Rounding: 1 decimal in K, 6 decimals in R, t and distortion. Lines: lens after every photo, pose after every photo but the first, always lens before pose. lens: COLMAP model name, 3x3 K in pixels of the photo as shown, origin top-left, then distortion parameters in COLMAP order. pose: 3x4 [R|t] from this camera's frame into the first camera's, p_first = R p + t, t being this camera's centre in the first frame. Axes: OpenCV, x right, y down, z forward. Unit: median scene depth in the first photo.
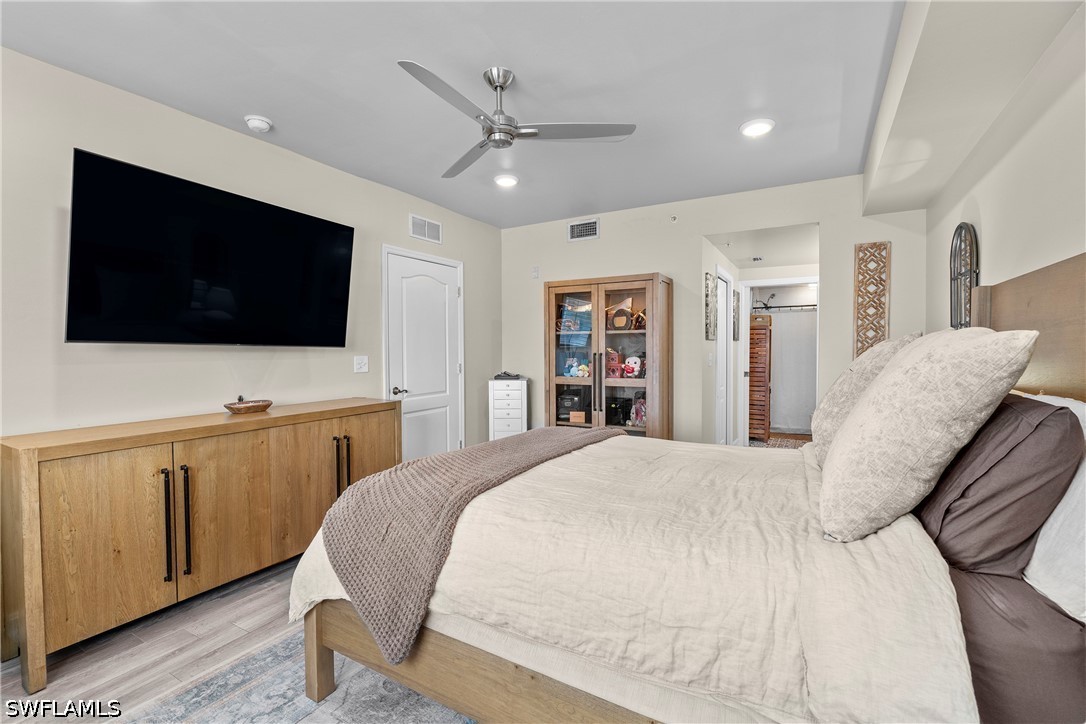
lens RADIAL K [[476.8, 0, 543.0], [0, 476.8, 362.0], [0, 0, 1]] dist [-0.005698, -0.000246]
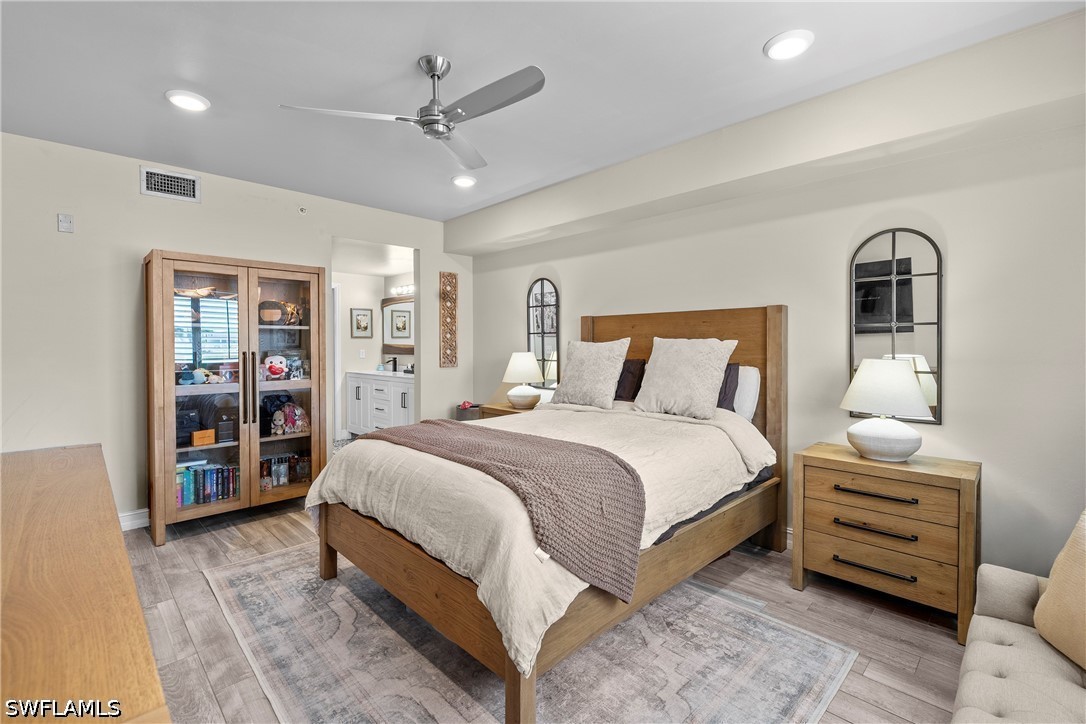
lens RADIAL K [[484.8, 0, 539.6], [0, 484.8, 339.8], [0, 0, 1]] dist [-0.004663, -0.000560]
pose [[0.270566, 0.016237, 0.962564, -0.502117], [0.028472, 0.999285, -0.024860, -0.003805], [-0.962280, 0.034132, 0.269911, 0.278092]]
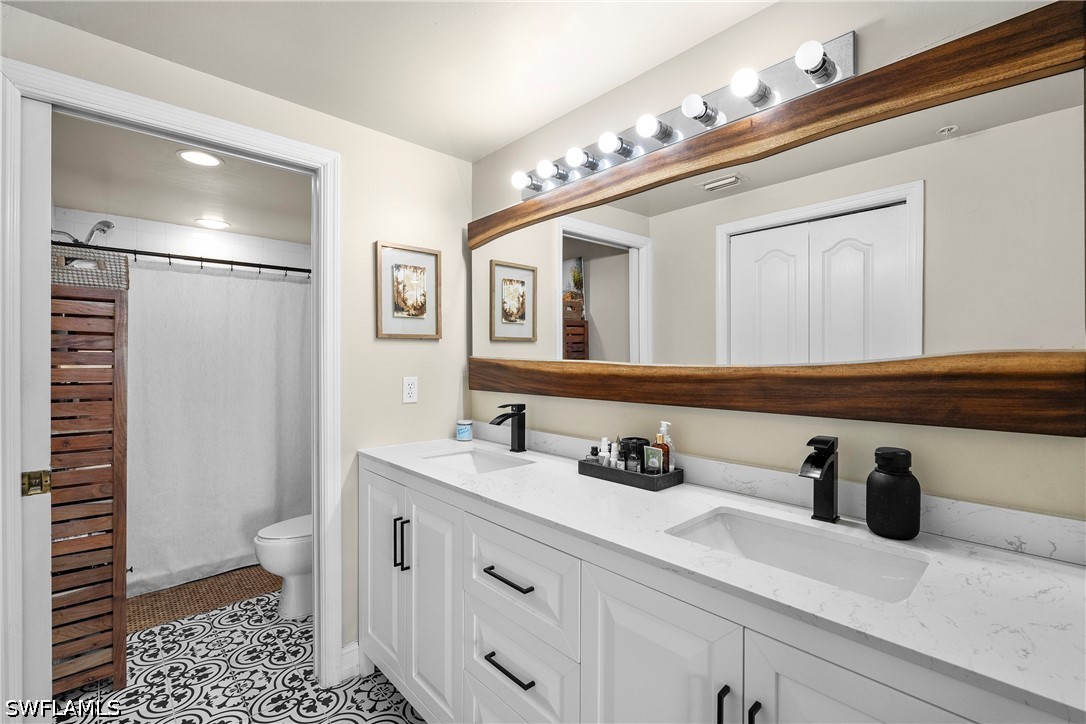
lens RADIAL K [[476.8, 0, 543.0], [0, 476.8, 362.0], [0, 0, 1]] dist [-0.005698, -0.000246]
pose [[0.298949, 0.002560, 0.954266, 0.383010], [0.021617, 0.999722, -0.009454, -0.033038], [-0.954024, 0.023455, 0.298810, 0.944959]]
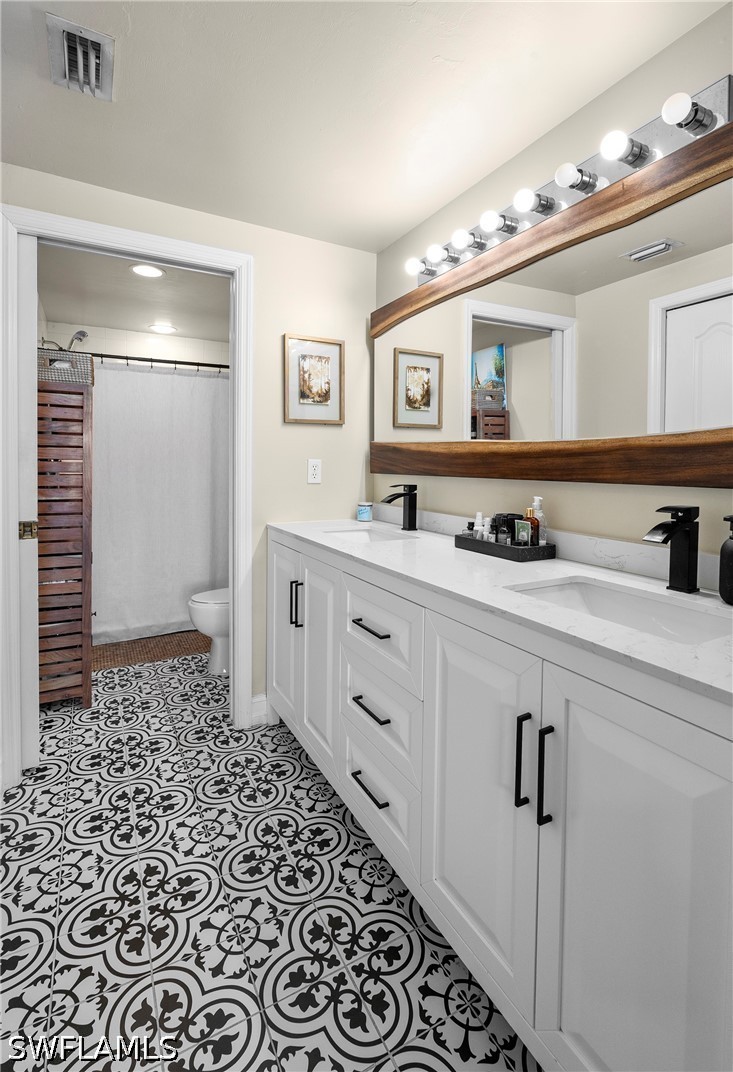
lens RADIAL K [[505.6, 0, 367.2], [0, 505.6, 476.5], [0, 0, 1]] dist [-0.008673, 0.000480]
pose [[0.521179, -0.011017, 0.853377, 0.363381], [0.008263, 0.999935, 0.007862, -0.011282], [-0.853408, 0.002953, 0.521236, 0.883576]]
